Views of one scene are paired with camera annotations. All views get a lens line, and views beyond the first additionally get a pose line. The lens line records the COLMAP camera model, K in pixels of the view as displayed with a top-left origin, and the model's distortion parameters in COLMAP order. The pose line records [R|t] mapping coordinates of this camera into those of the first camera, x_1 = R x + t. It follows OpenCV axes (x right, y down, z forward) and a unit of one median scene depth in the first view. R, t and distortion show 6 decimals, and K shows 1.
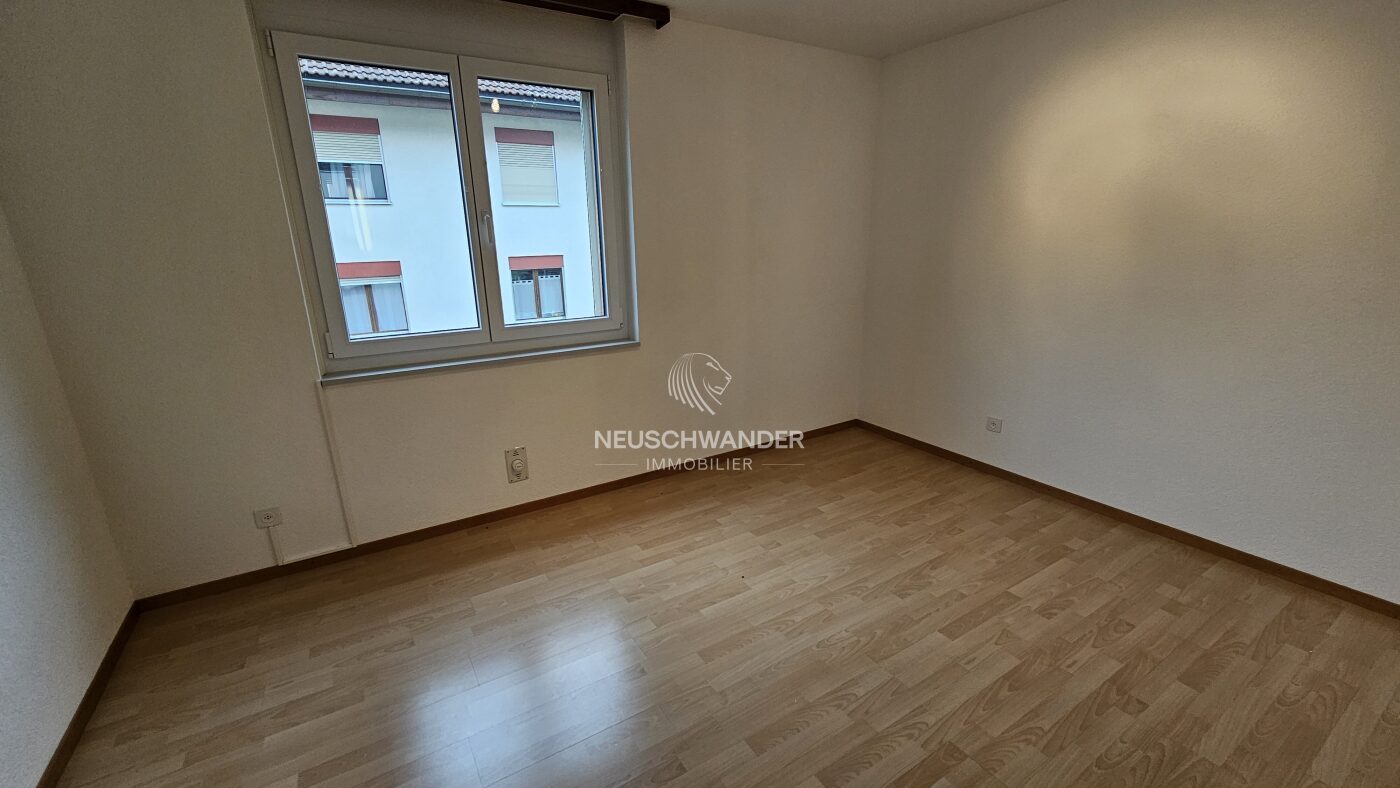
lens RADIAL K [[577.0, 0, 699.3], [0, 577.0, 400.9], [0, 0, 1]] dist [0.000172, 0.000241]
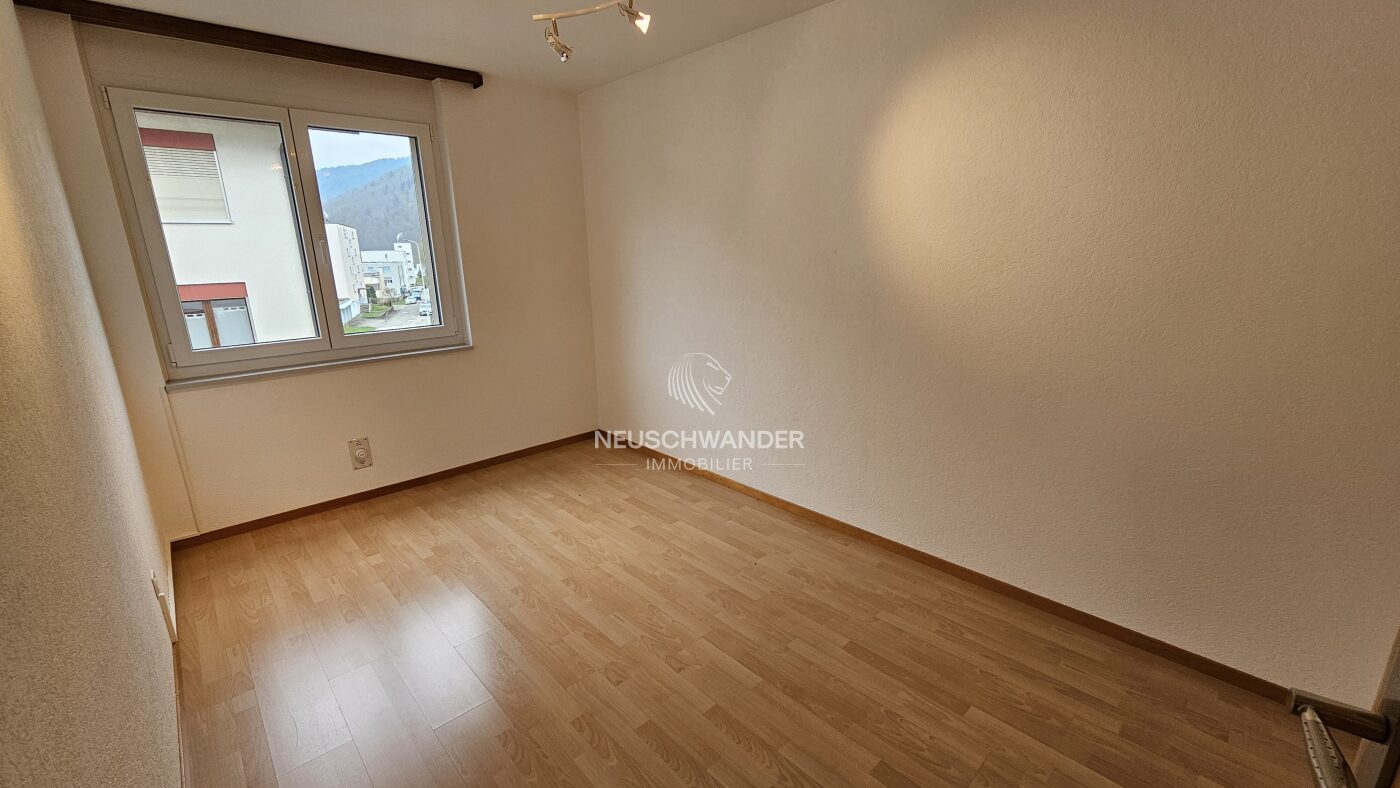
lens RADIAL K [[569.9, 0, 701.2], [0, 569.9, 398.4], [0, 0, 1]] dist [-0.002190, -0.000328]
pose [[0.982143, -0.034841, 0.184881, 0.152645], [0.034875, 0.999387, 0.003067, 0.019503], [-0.184875, 0.003436, 0.982756, -0.259651]]
